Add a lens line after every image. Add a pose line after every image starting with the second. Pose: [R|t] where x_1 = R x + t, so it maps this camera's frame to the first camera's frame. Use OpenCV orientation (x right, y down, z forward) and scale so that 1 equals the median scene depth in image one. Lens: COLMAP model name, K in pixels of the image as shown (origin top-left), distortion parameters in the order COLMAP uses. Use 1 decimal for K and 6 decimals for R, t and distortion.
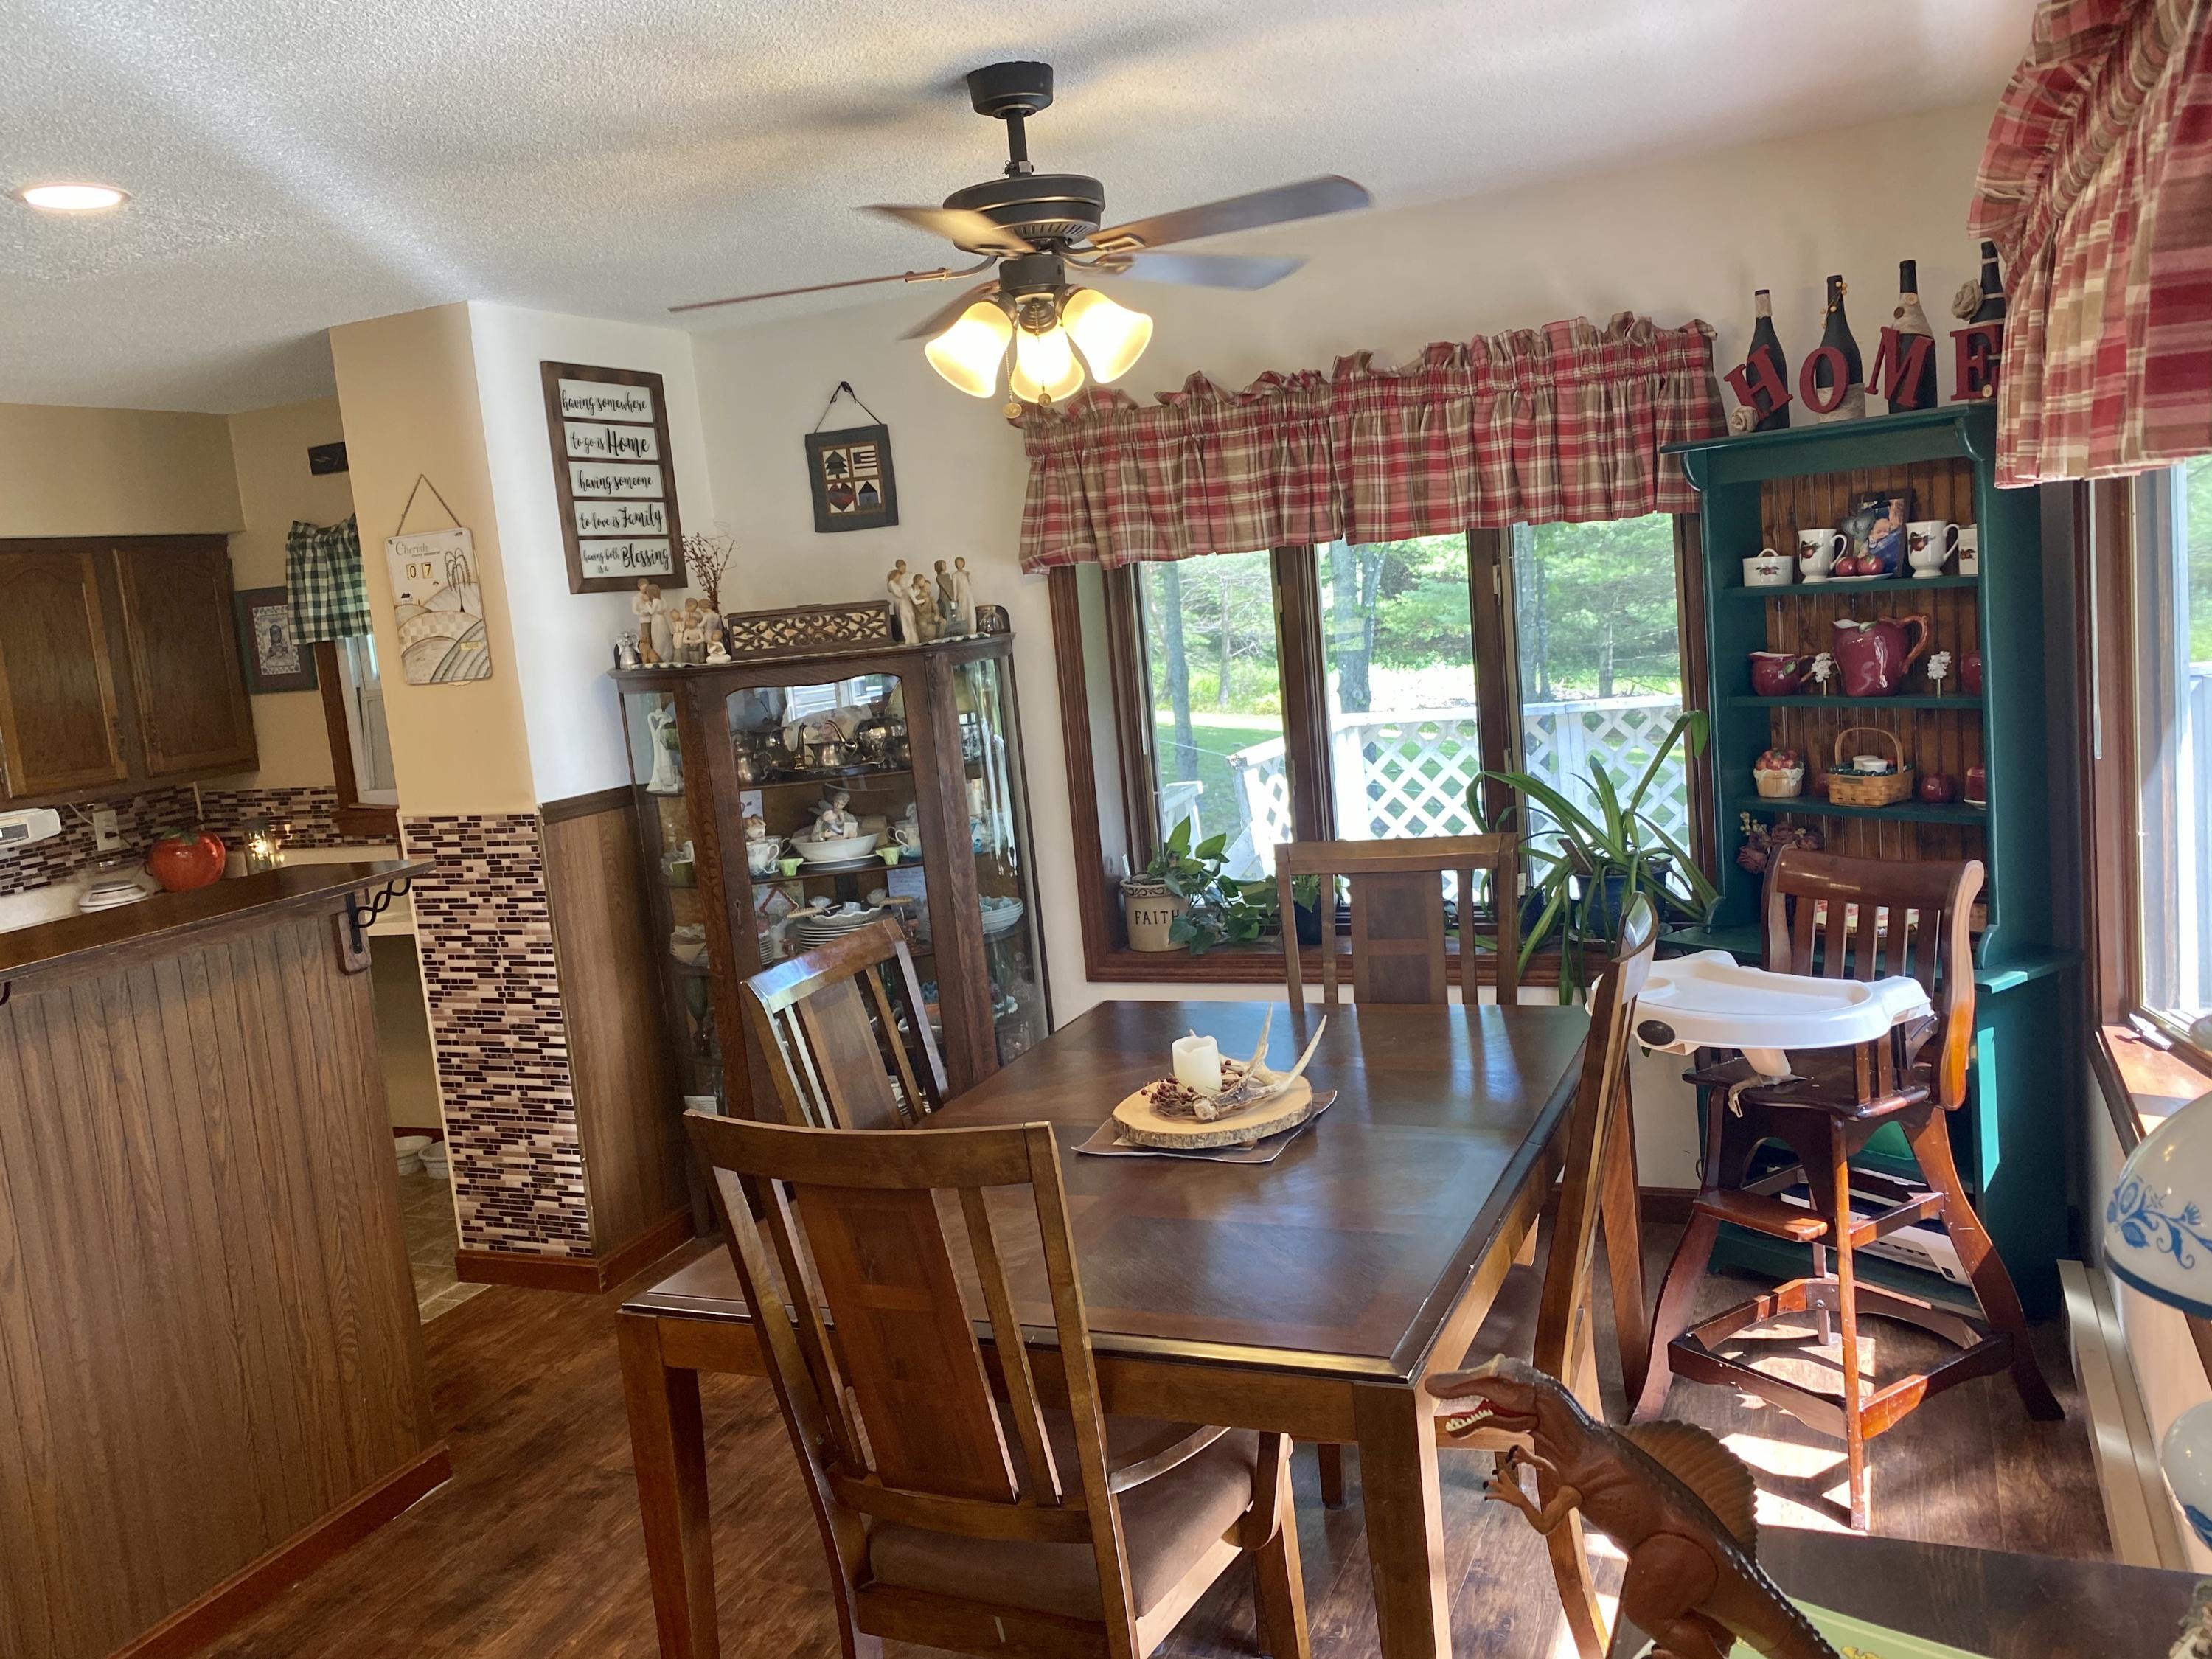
lens RADIAL K [[1807.7, 0, 1096.1], [0, 1807.7, 819.7], [0, 0, 1]] dist [0.083981, -0.017437]
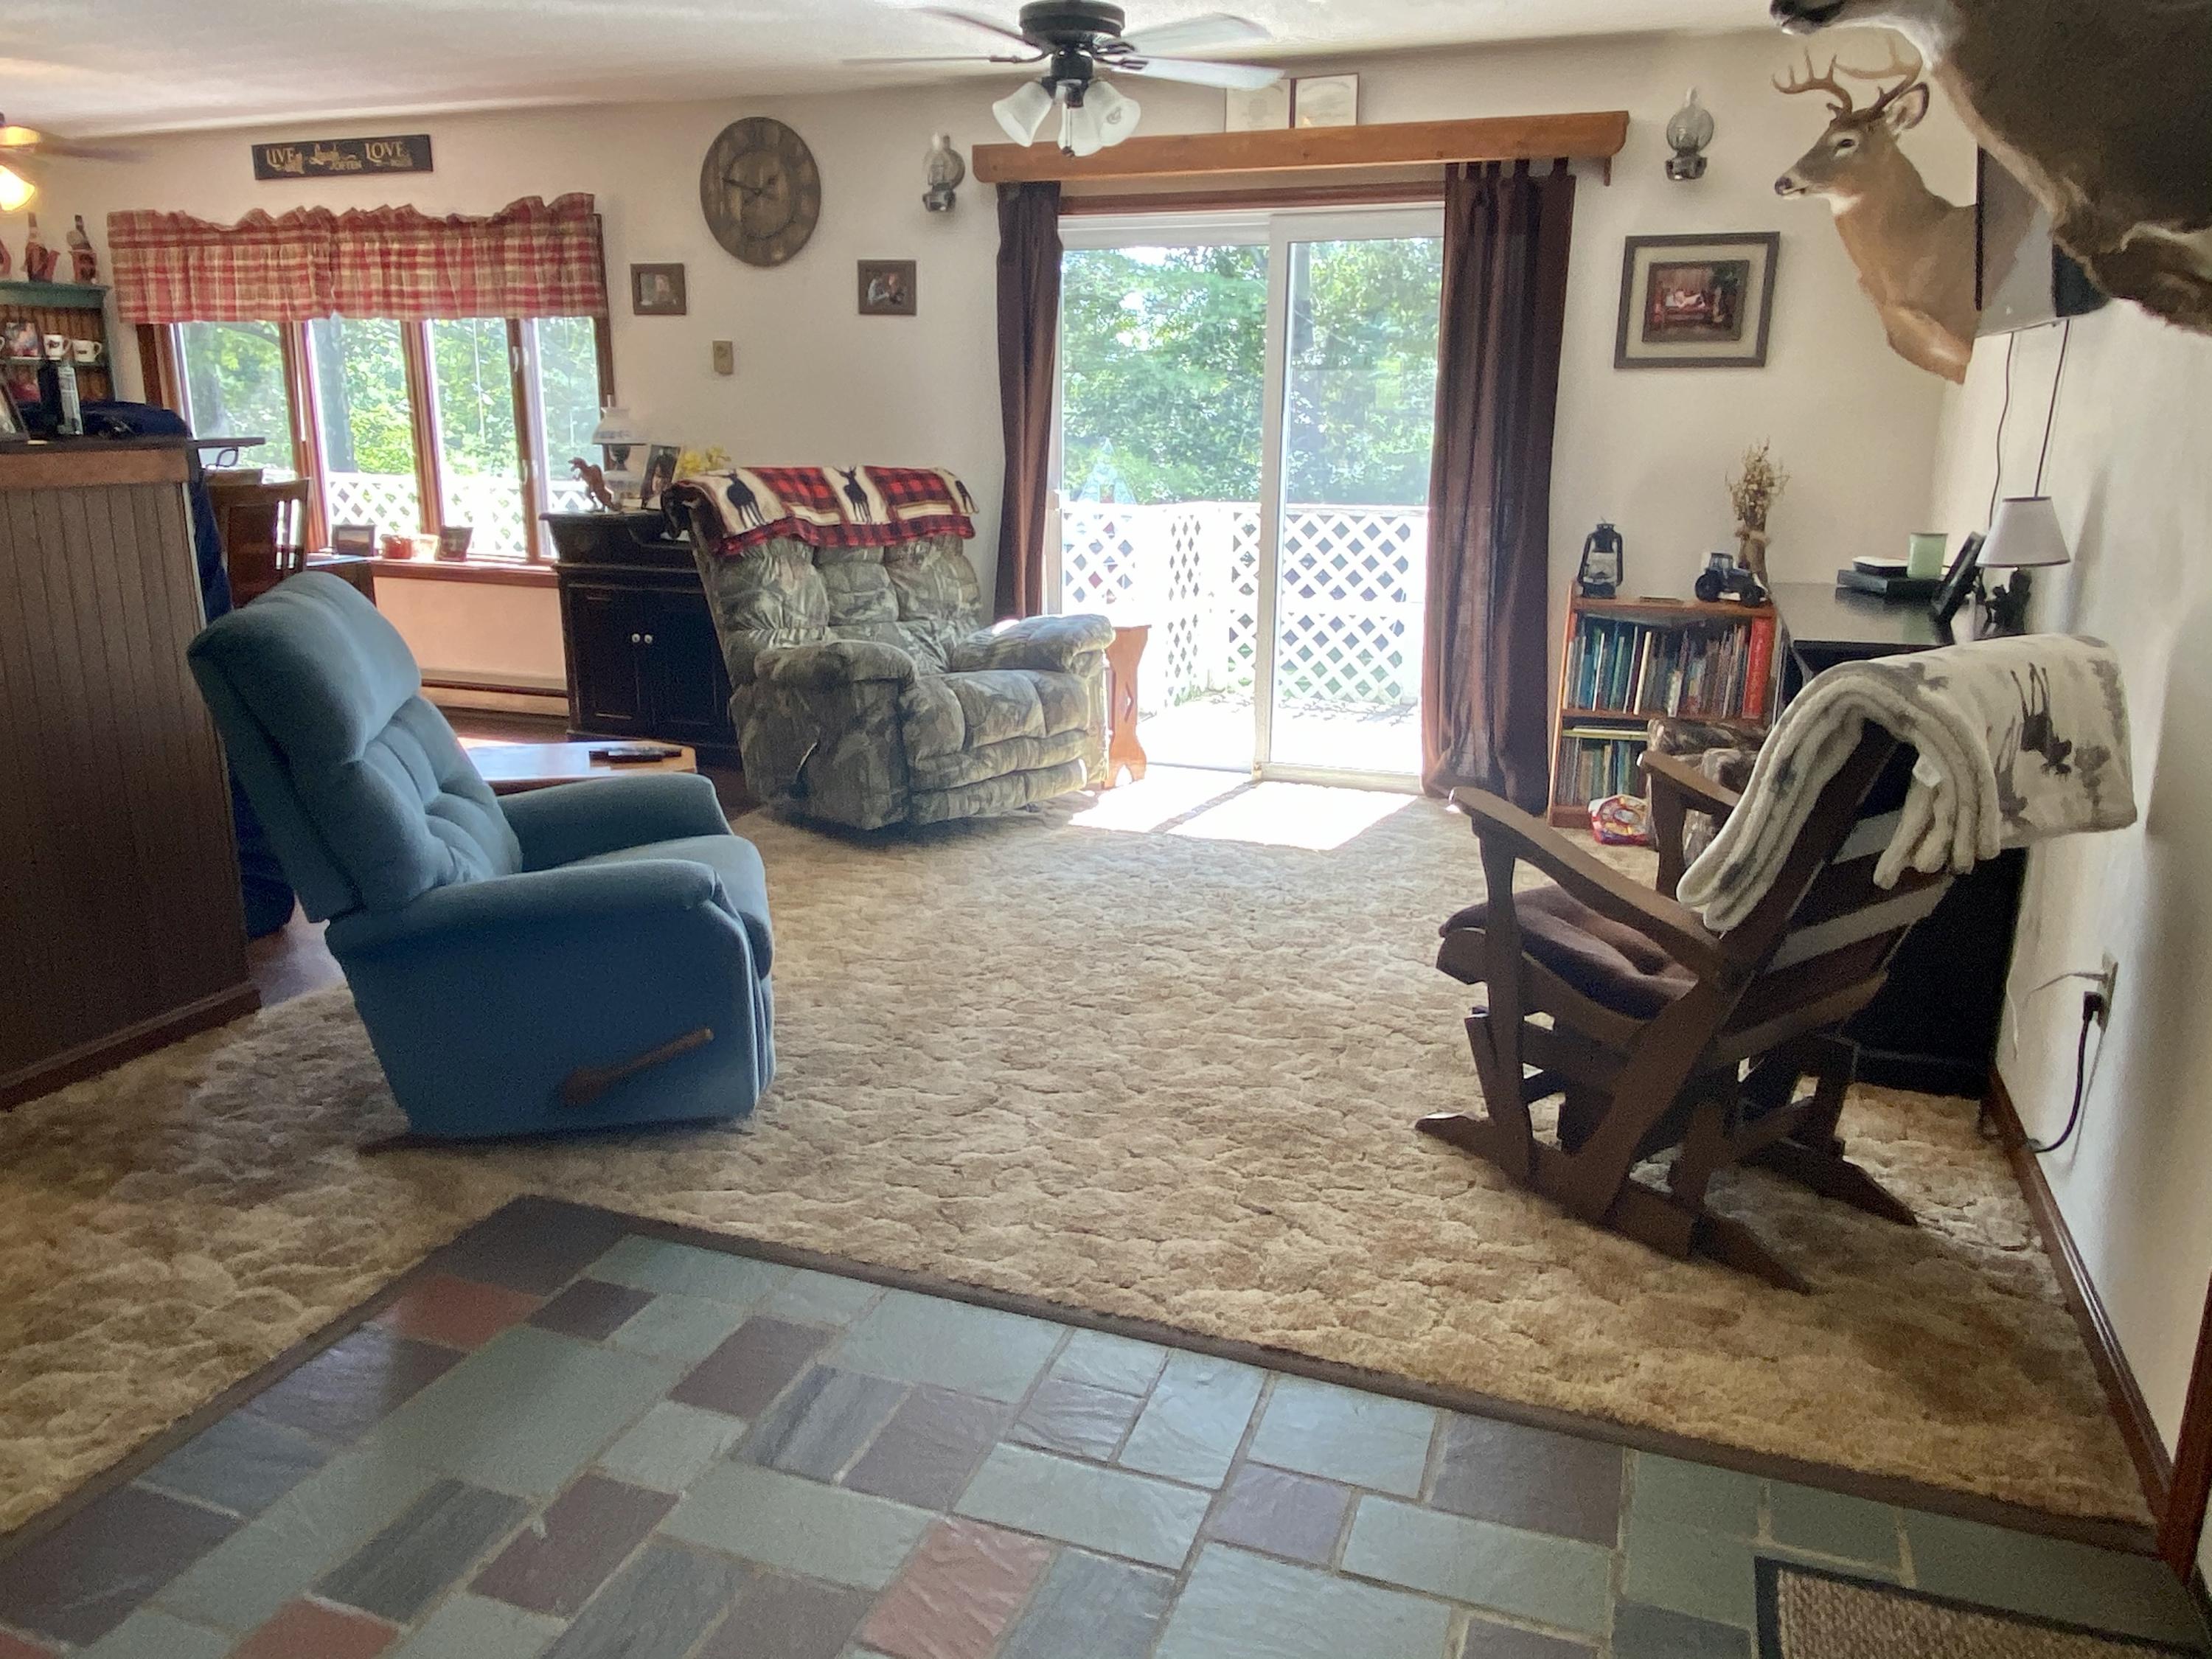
lens RADIAL K [[1538.9, 0, 1109.6], [0, 1538.9, 824.4], [0, 0, 1]] dist [0.036690, -0.048753]
pose [[-0.097453, -0.147794, 0.984205, -1.329830], [0.117829, 0.980244, 0.158866, 0.224876], [-0.988240, 0.131450, -0.078113, -0.038419]]
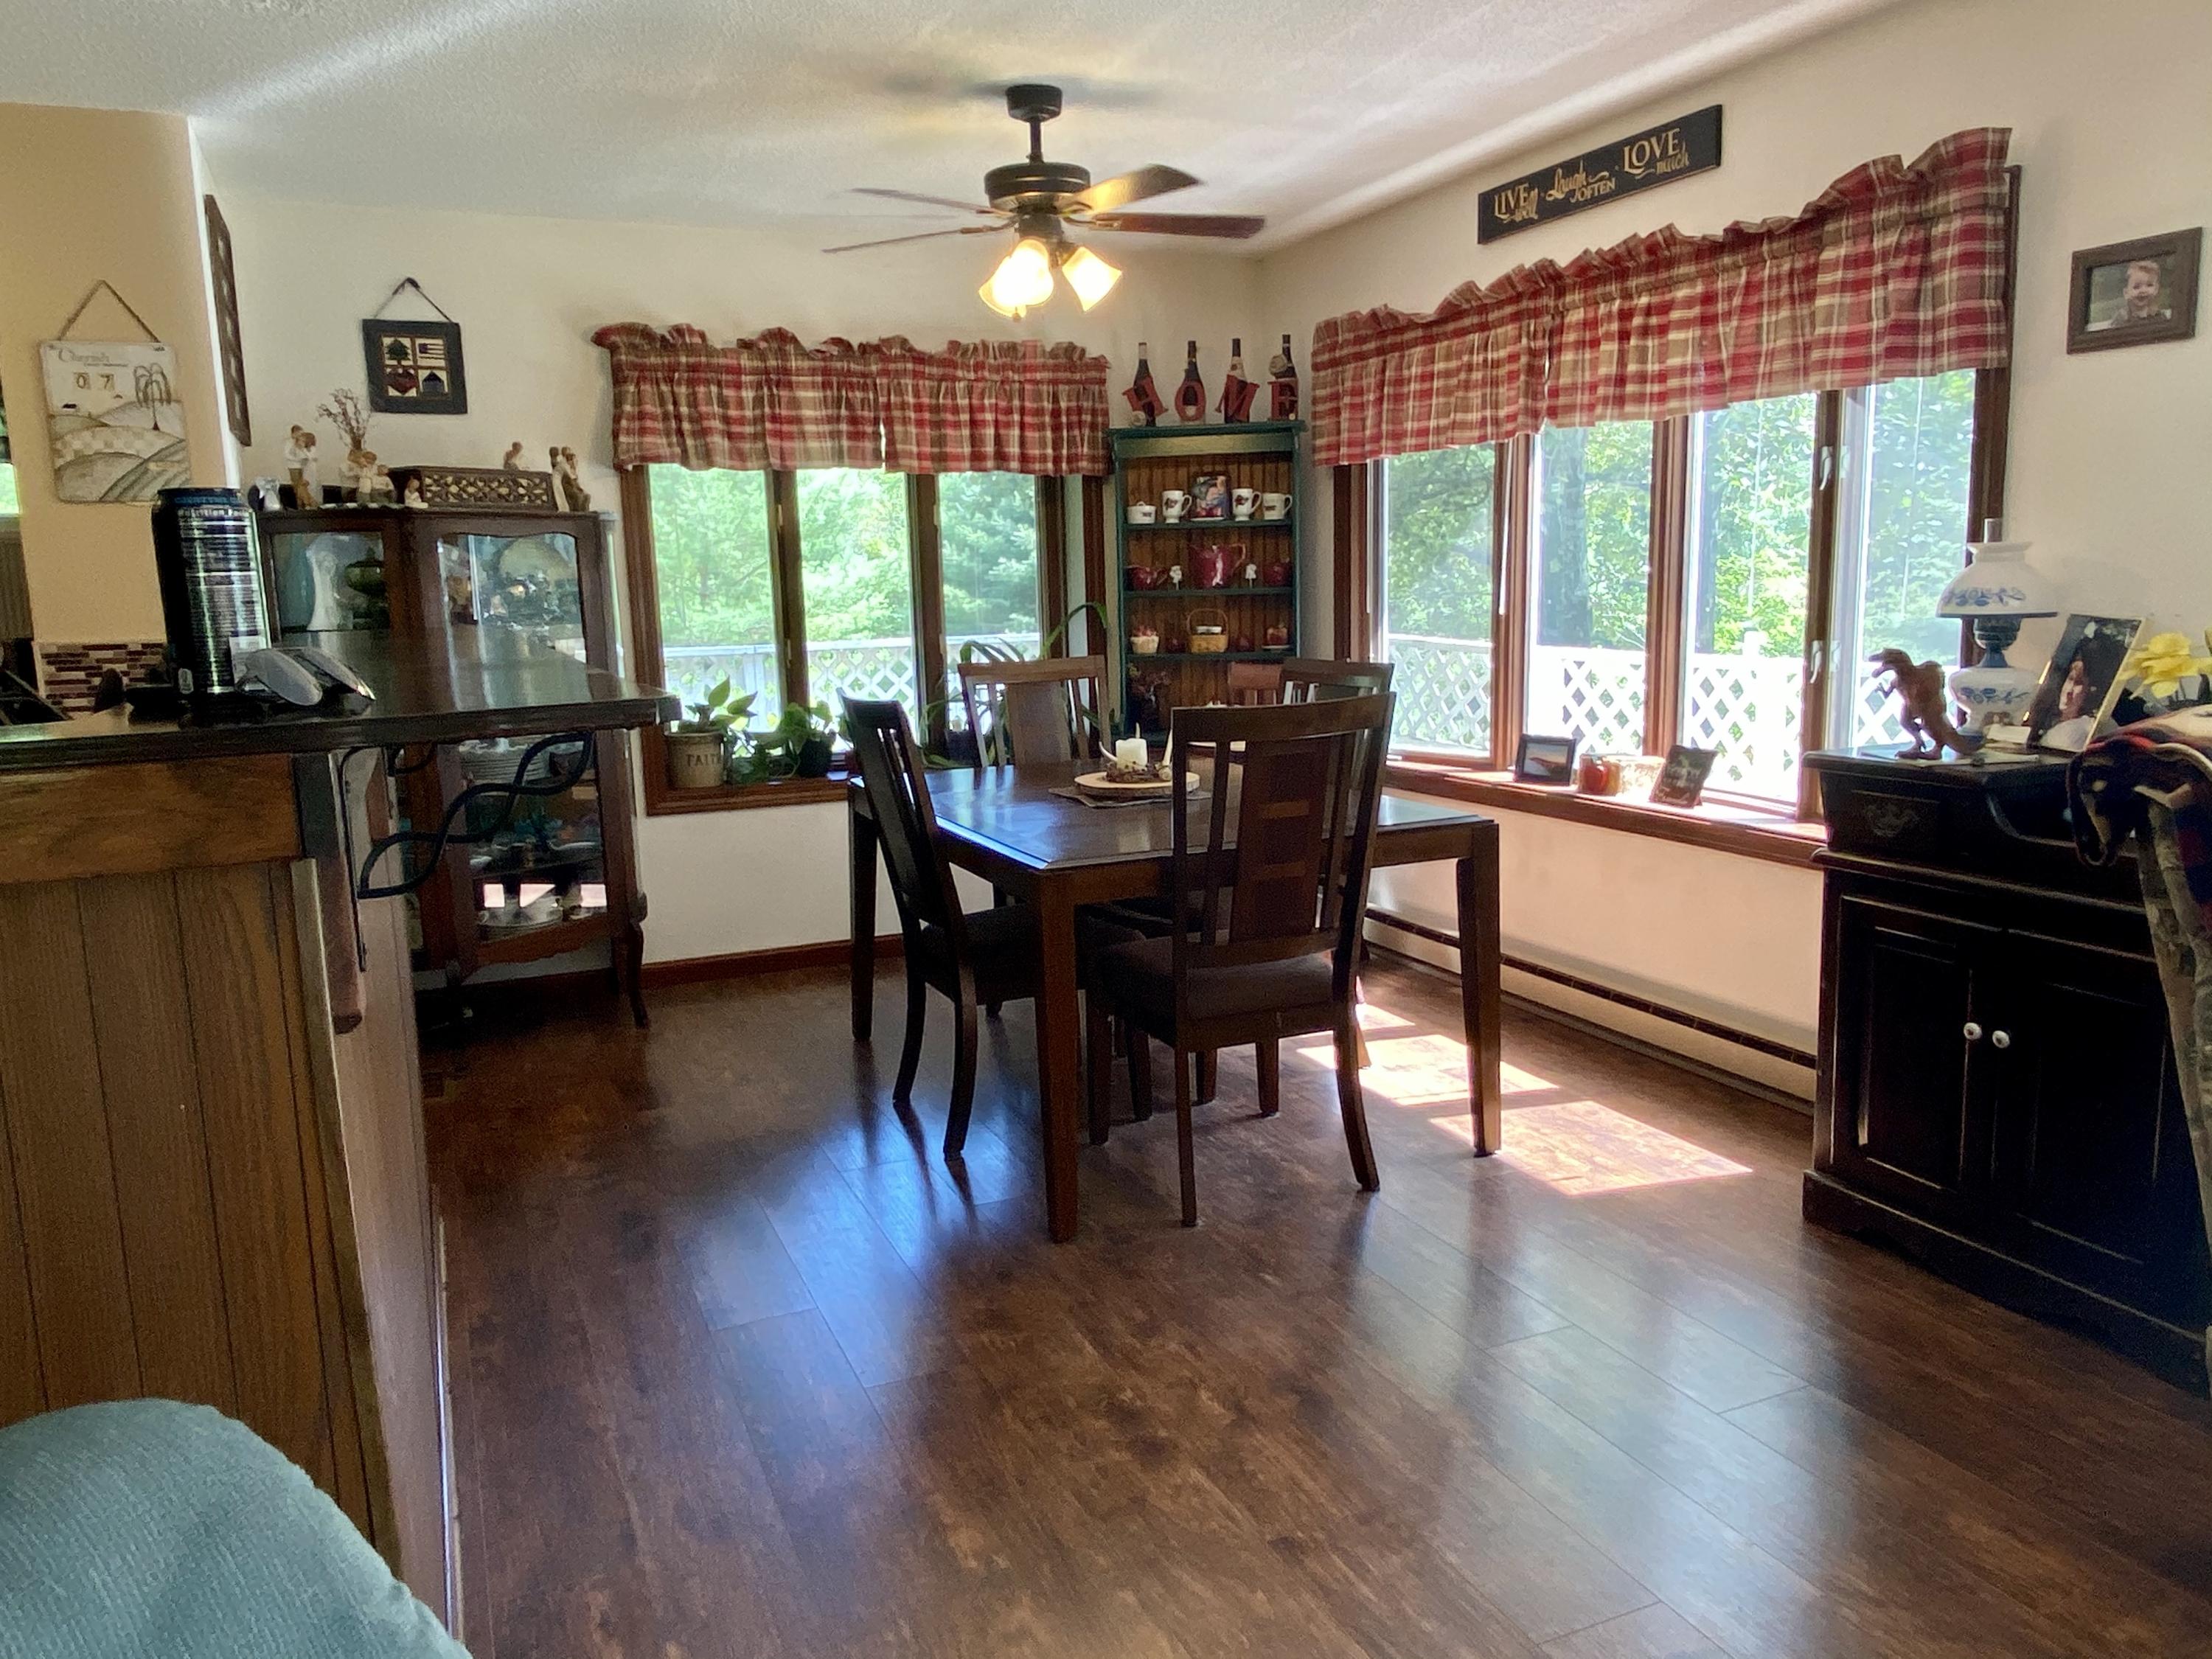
lens RADIAL K [[1538.9, 0, 1102.1], [0, 1538.9, 844.7], [0, 0, 1]] dist [0.036690, -0.048753]
pose [[0.675049, -0.050924, 0.736013, -0.630968], [0.057284, 0.998221, 0.016527, 0.123753], [-0.735546, 0.031005, 0.676765, 0.076258]]
